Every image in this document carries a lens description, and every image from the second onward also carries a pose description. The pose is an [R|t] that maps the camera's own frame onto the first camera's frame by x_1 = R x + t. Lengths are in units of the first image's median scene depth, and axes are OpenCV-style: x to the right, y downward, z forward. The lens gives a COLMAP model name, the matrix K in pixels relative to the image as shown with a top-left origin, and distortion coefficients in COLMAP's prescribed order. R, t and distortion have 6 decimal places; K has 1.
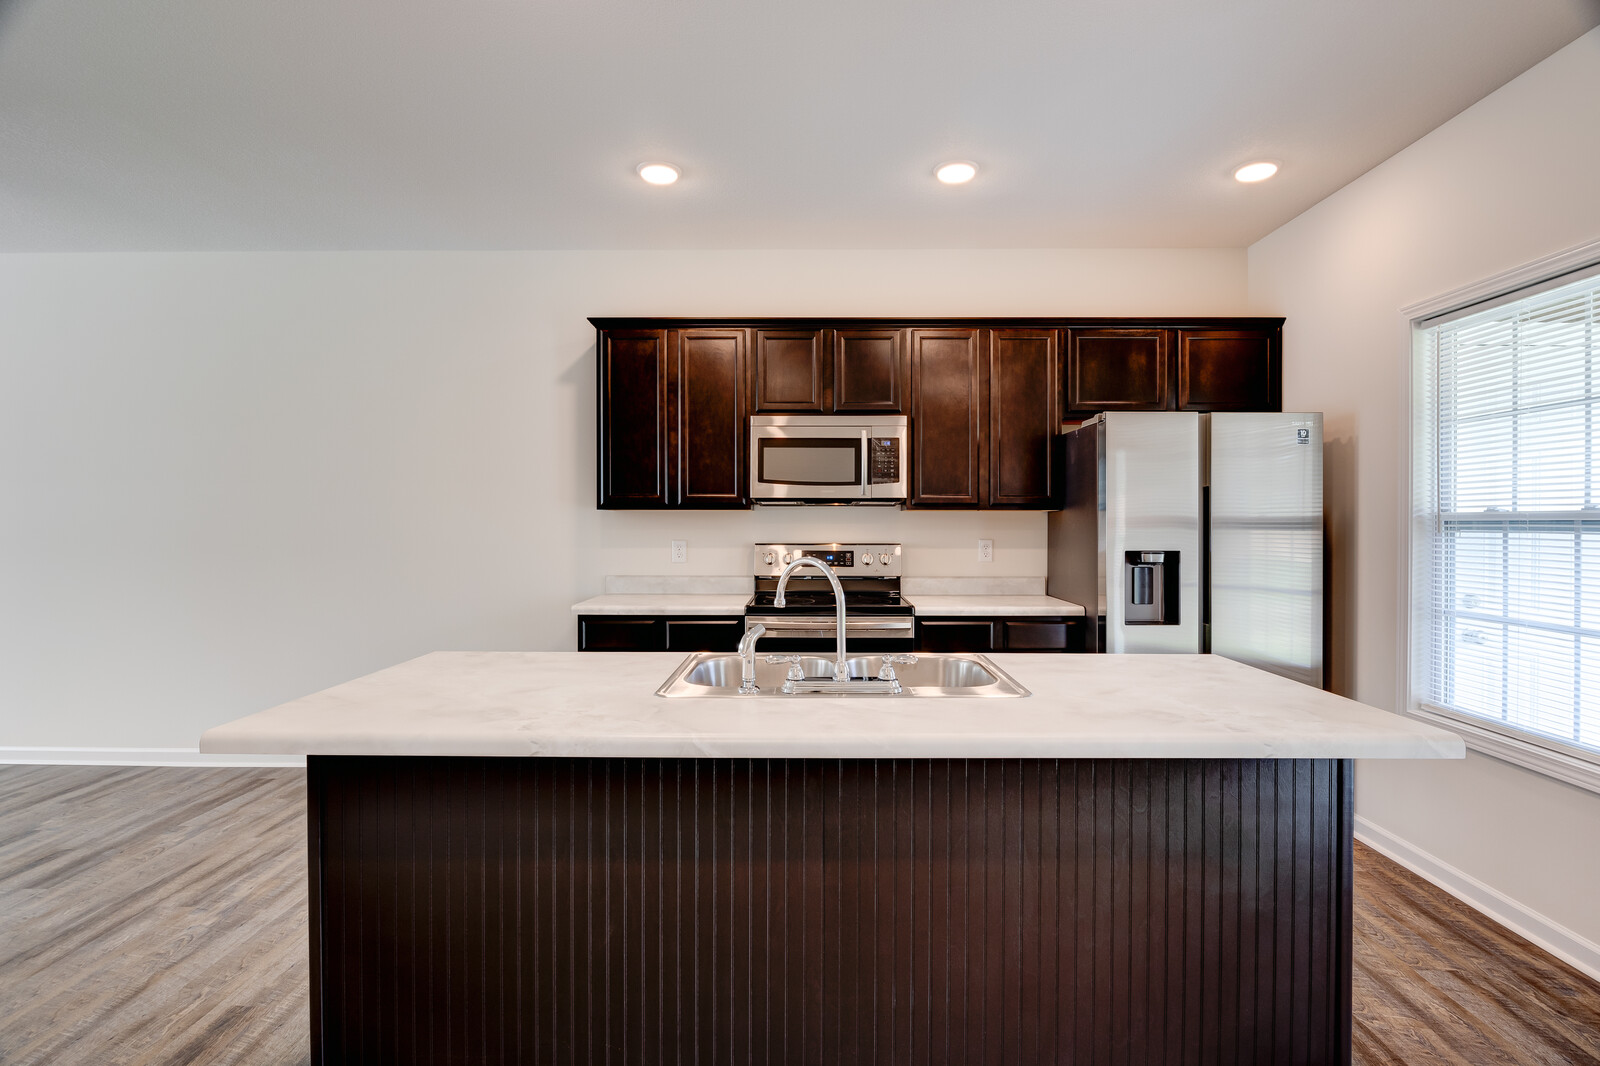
lens RADIAL K [[813.9, 0, 802.5], [0, 813.9, 528.8], [0, 0, 1]] dist [-0.004856, -0.004225]
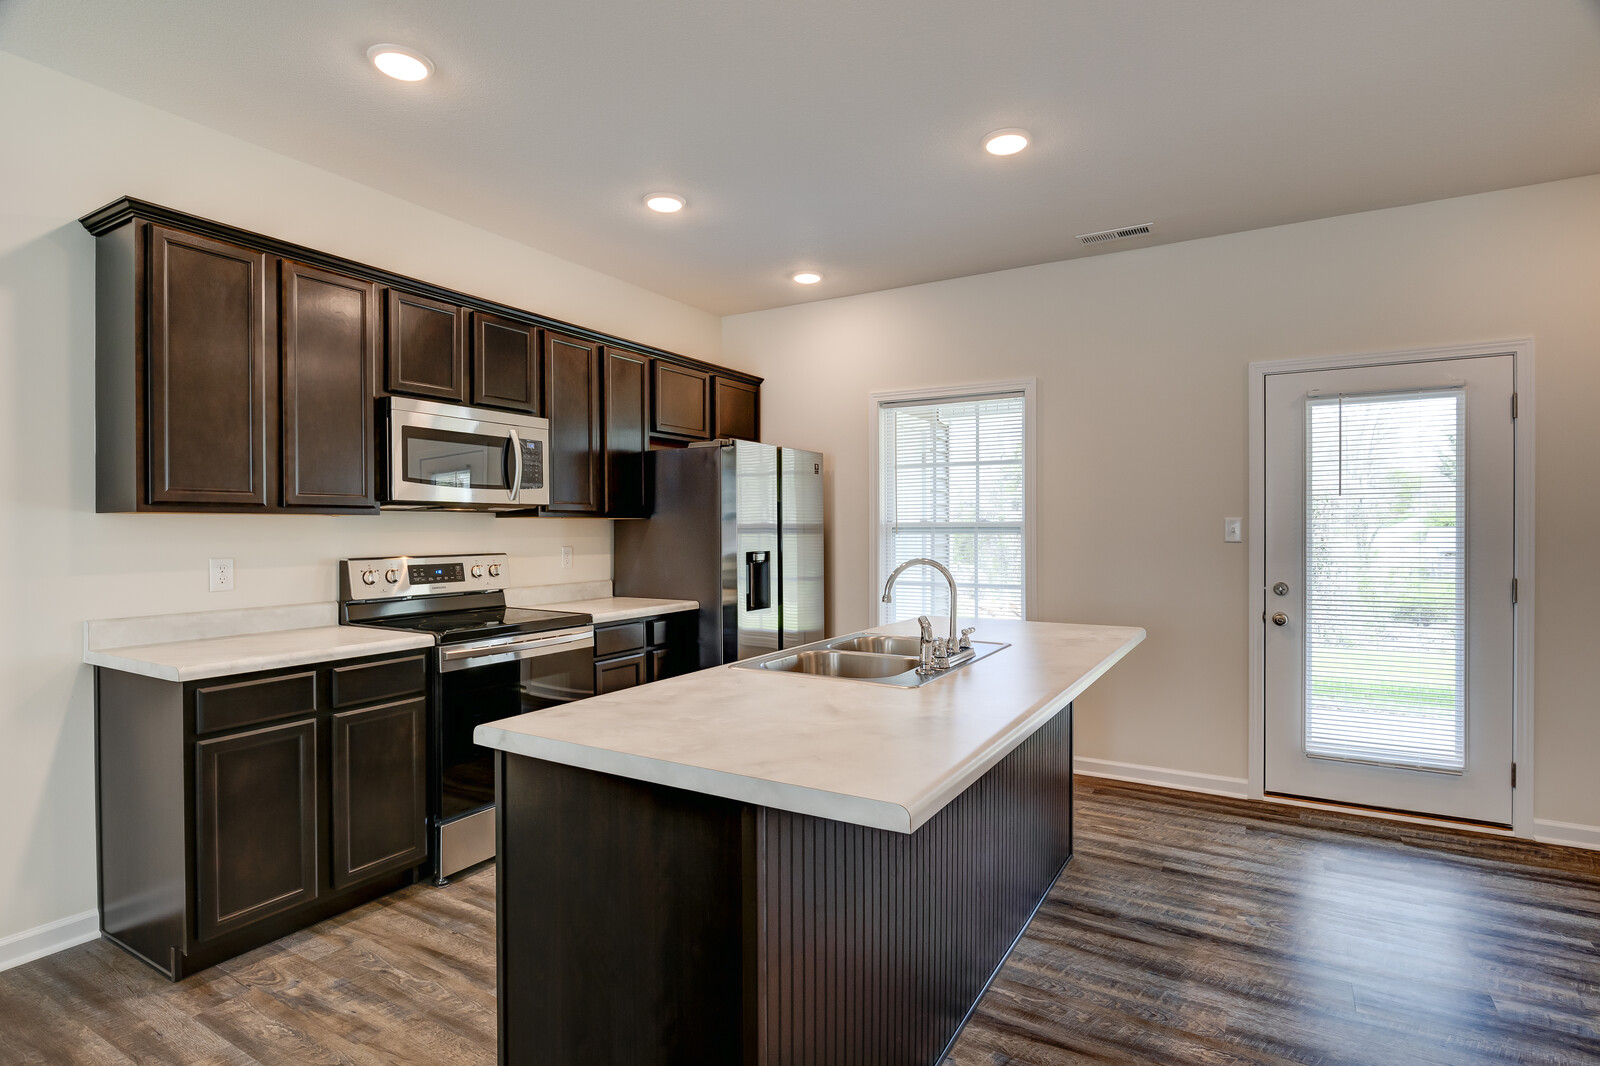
lens RADIAL K [[813.9, 0, 798.9], [0, 813.9, 530.9], [0, 0, 1]] dist [-0.004856, -0.004225]
pose [[0.489526, -0.006892, 0.871962, -0.564104], [0.009672, 0.999950, 0.002473, -0.006337], [-0.871935, 0.007223, 0.489568, 0.273617]]
